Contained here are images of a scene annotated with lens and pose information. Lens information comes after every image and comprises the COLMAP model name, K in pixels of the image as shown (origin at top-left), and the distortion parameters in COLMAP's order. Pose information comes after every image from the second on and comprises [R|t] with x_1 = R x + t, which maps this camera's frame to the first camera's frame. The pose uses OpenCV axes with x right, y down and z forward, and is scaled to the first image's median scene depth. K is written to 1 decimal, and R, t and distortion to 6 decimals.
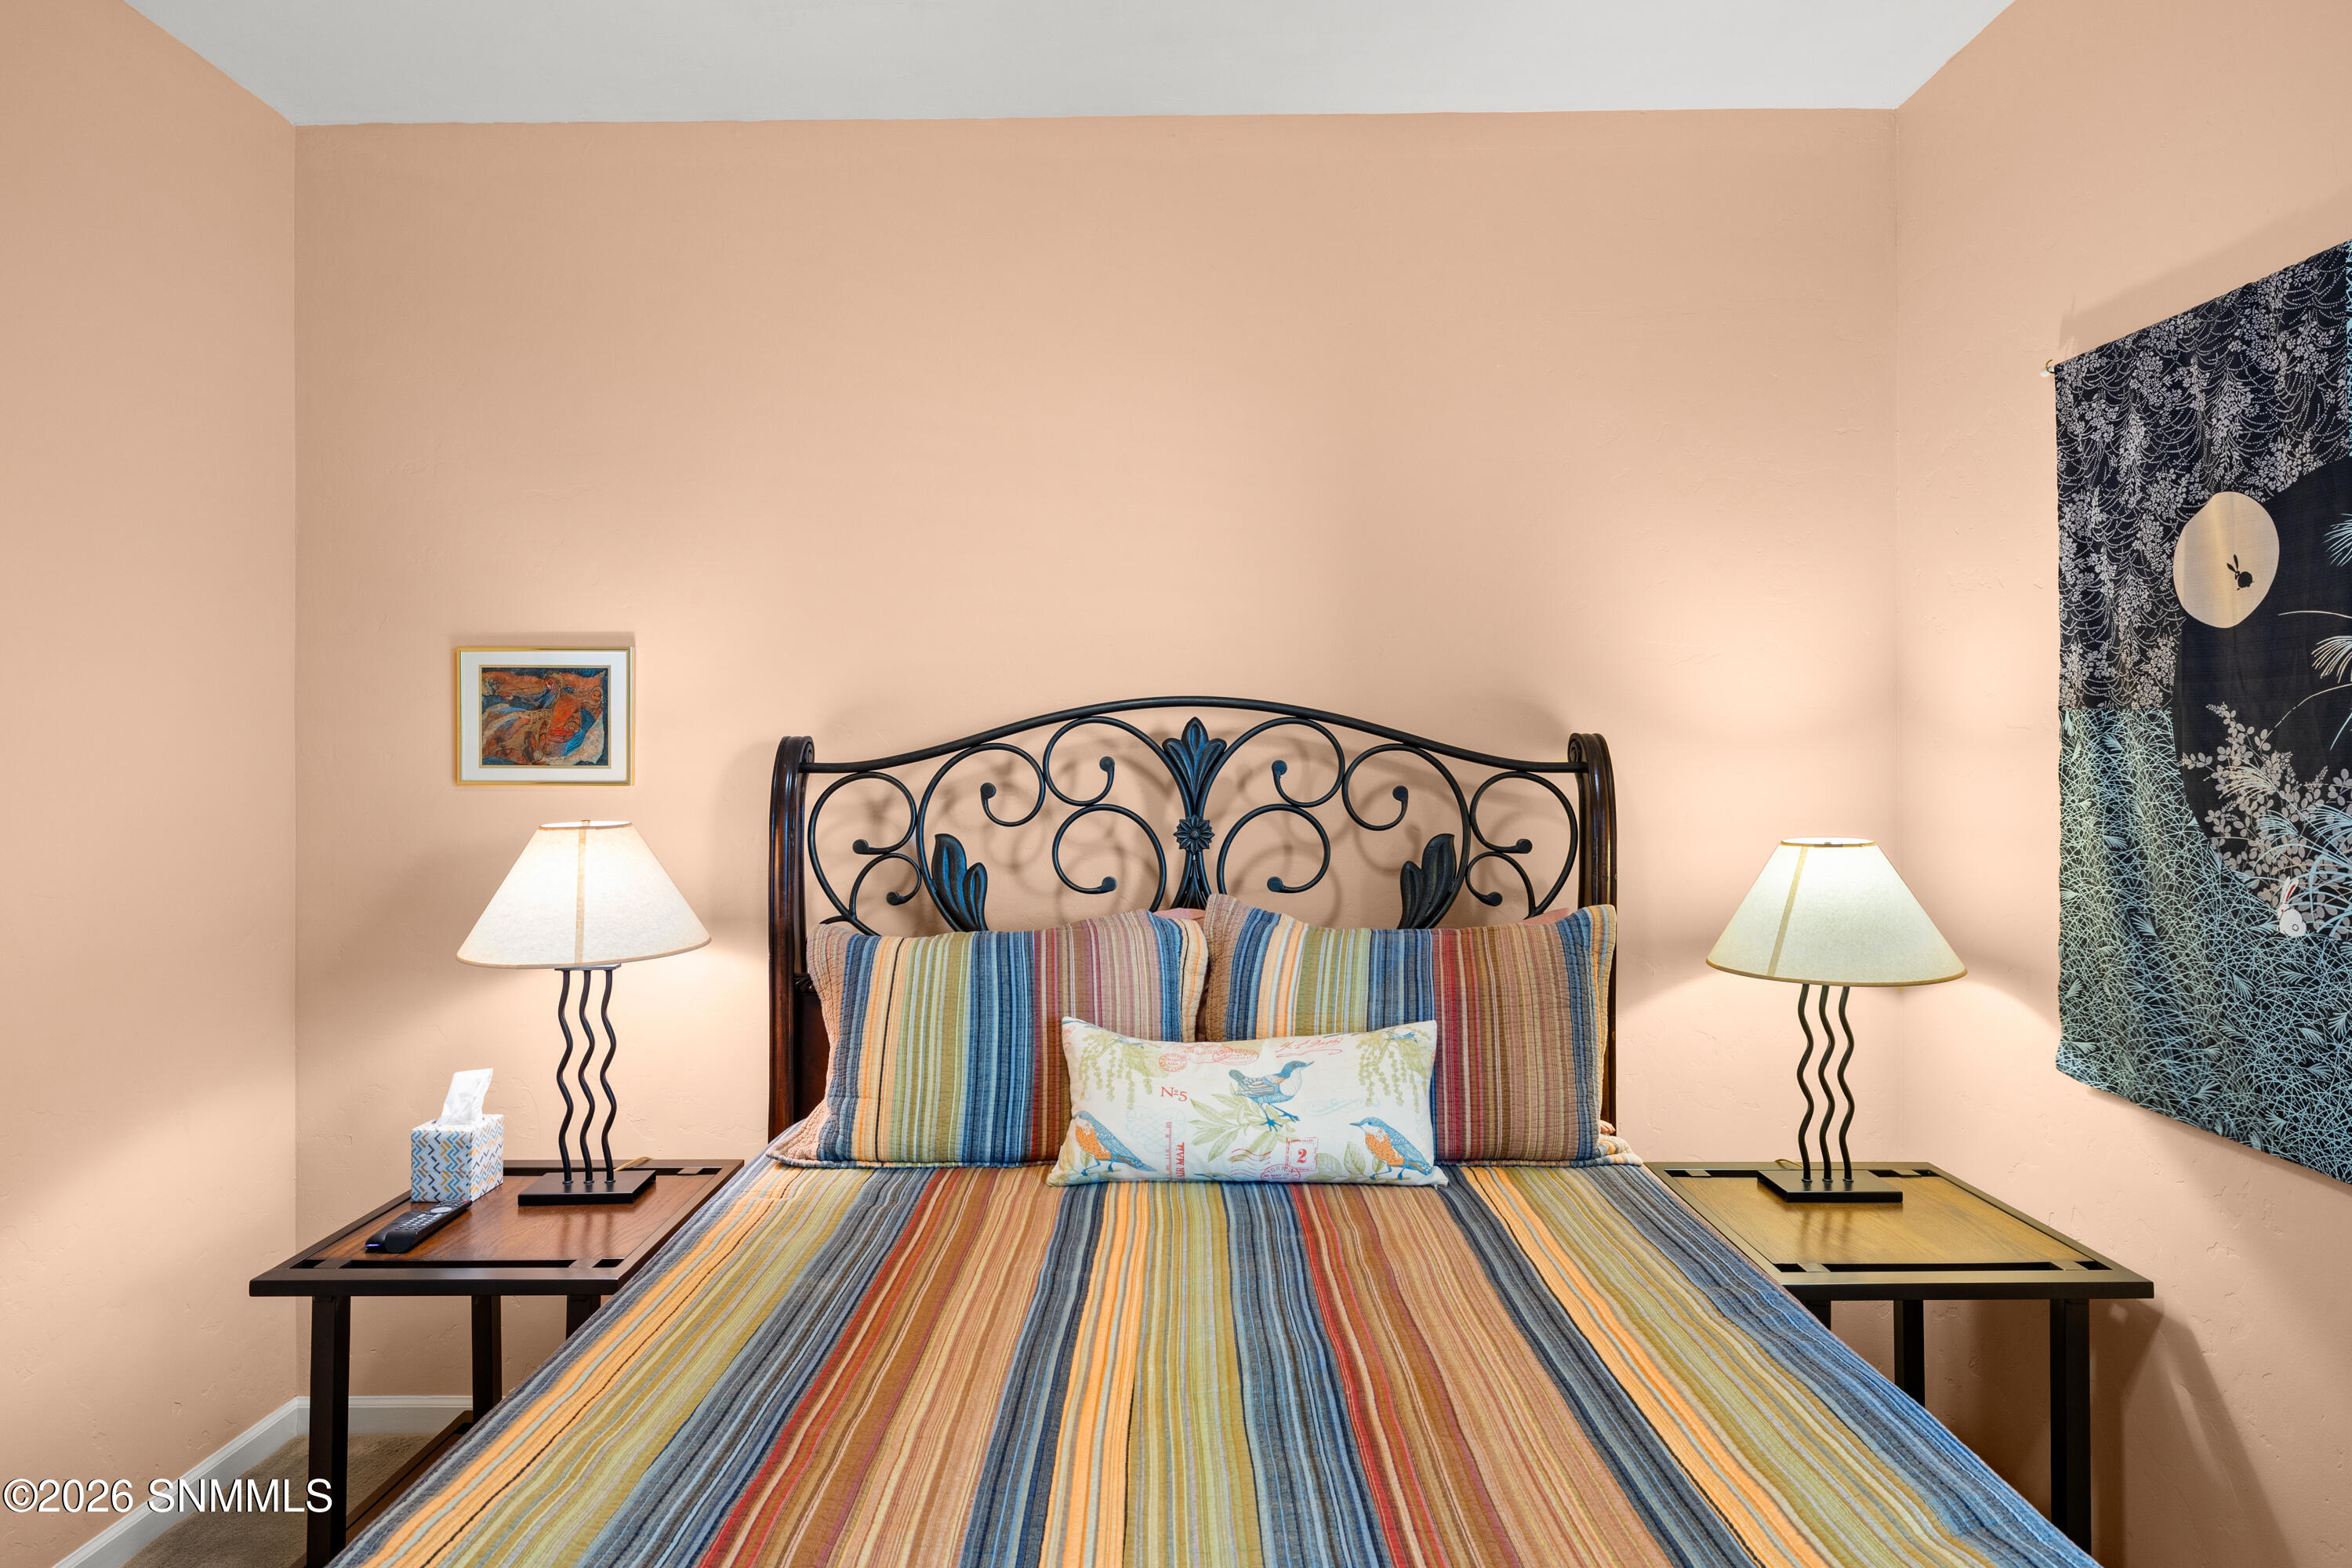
lens RADIAL K [[1325.1, 0, 1164.8], [0, 1325.1, 746.7], [0, 0, 1]] dist [0.001538, -0.000681]
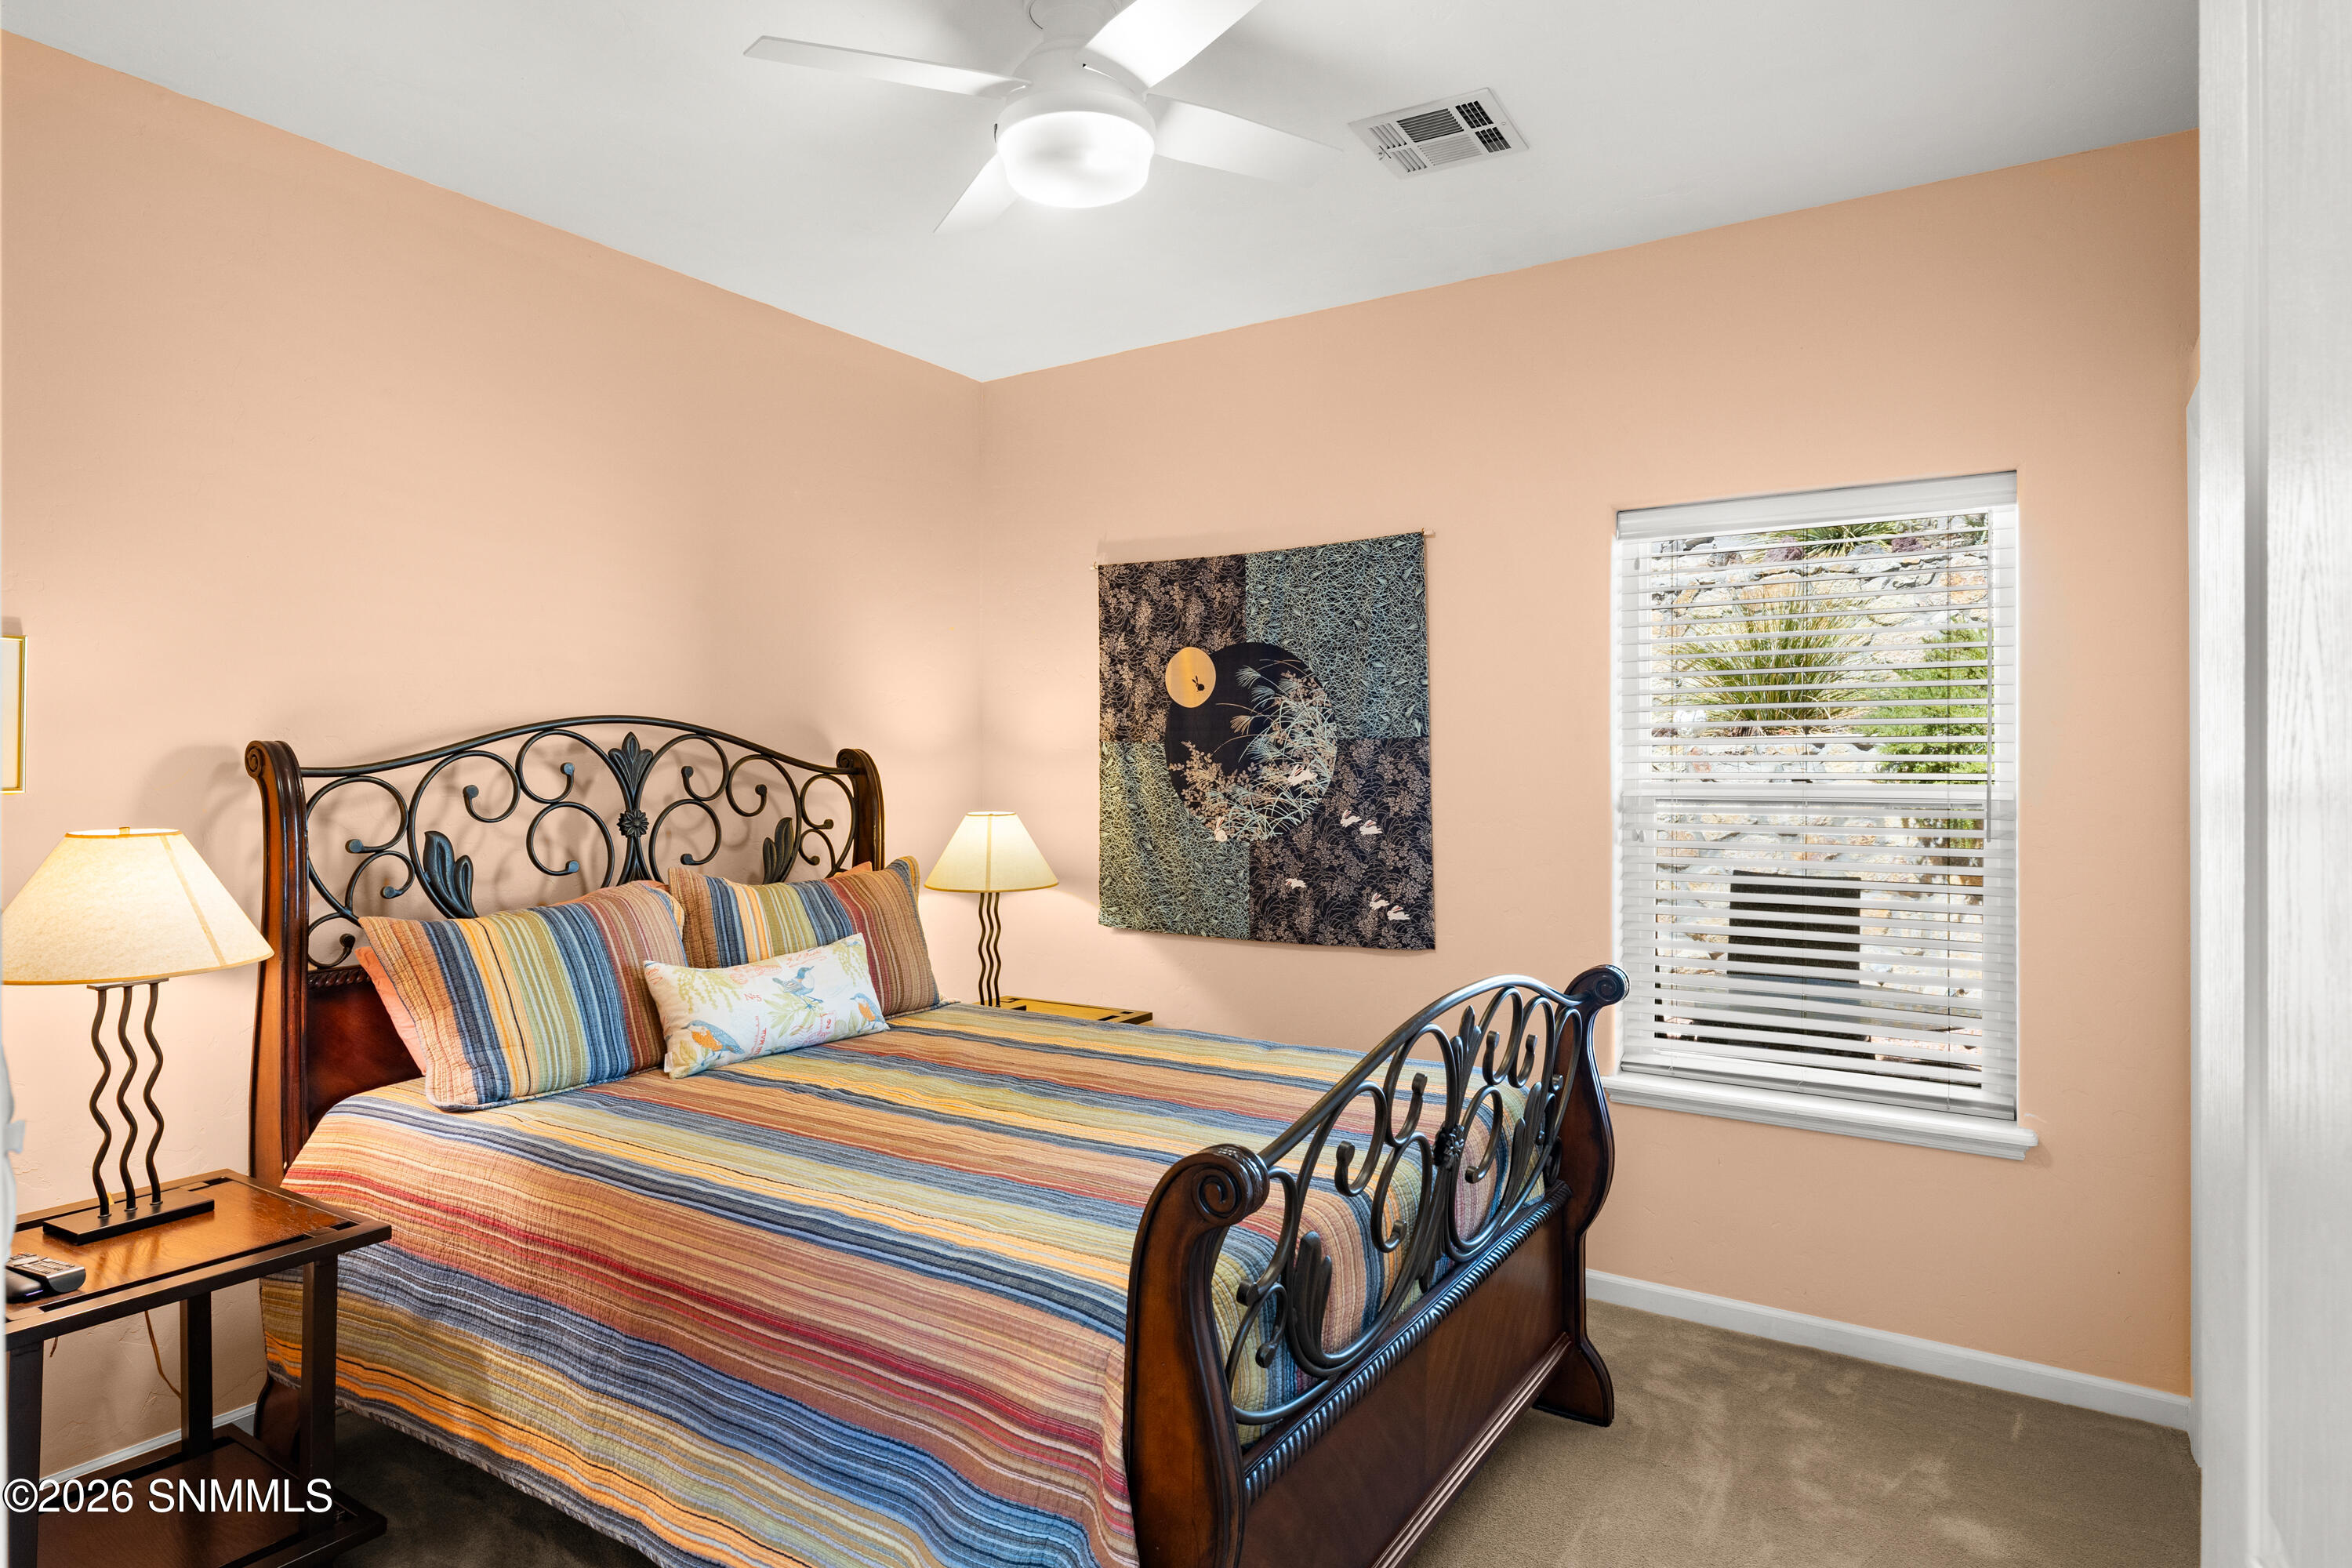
lens RADIAL K [[1325.1, 0, 1164.8], [0, 1325.1, 746.7], [0, 0, 1]] dist [0.001538, -0.000681]
pose [[0.541973, 0.014674, 0.840268, -0.927420], [-0.009209, 0.999891, -0.011521, 0.002211], [-0.840345, -0.001494, 0.542050, -0.147885]]
